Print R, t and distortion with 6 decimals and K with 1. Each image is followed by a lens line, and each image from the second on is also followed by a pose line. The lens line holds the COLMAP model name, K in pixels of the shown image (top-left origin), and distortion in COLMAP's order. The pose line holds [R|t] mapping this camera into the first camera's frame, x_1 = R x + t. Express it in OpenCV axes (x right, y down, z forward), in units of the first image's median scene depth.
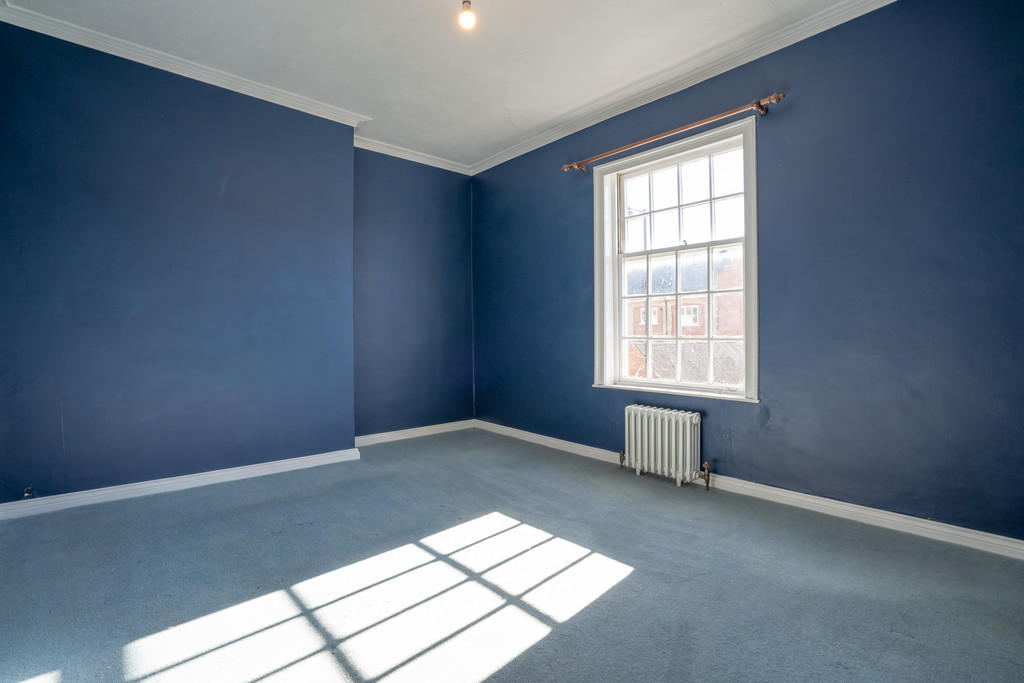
lens RADIAL K [[477.6, 0, 515.8], [0, 477.6, 330.5], [0, 0, 1]] dist [-0.036281, 0.000164]
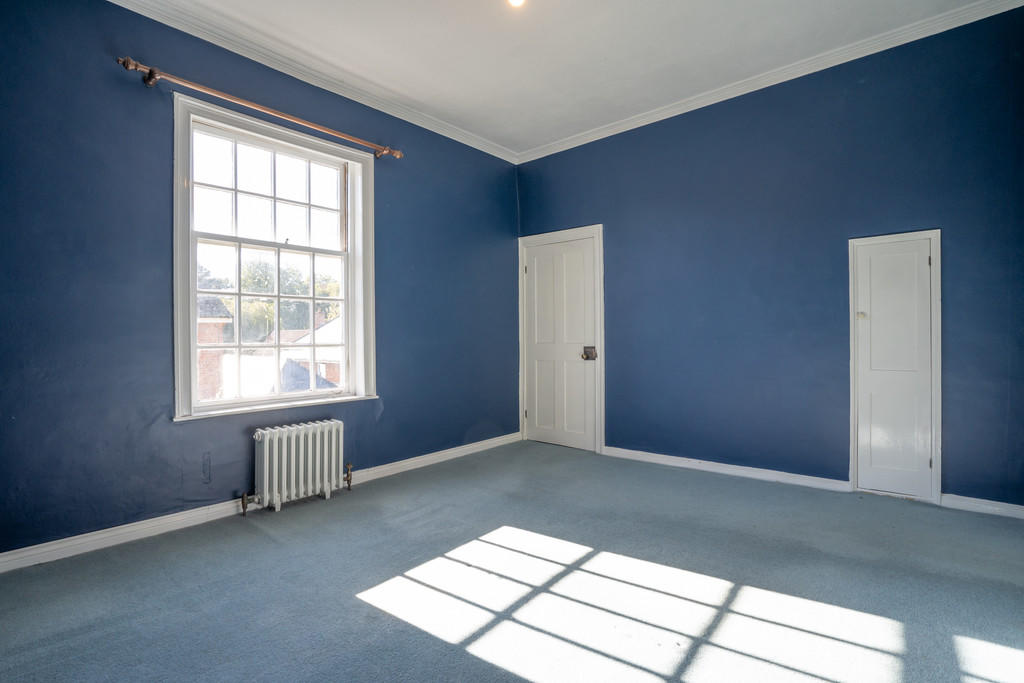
lens RADIAL K [[477.6, 0, 515.8], [0, 477.6, 330.5], [0, 0, 1]] dist [-0.036281, 0.000164]
pose [[-0.134169, 0.018240, 0.990791, -0.648601], [0.006974, 0.999823, -0.017462, 0.006880], [-0.990934, 0.004567, -0.134273, 0.733433]]
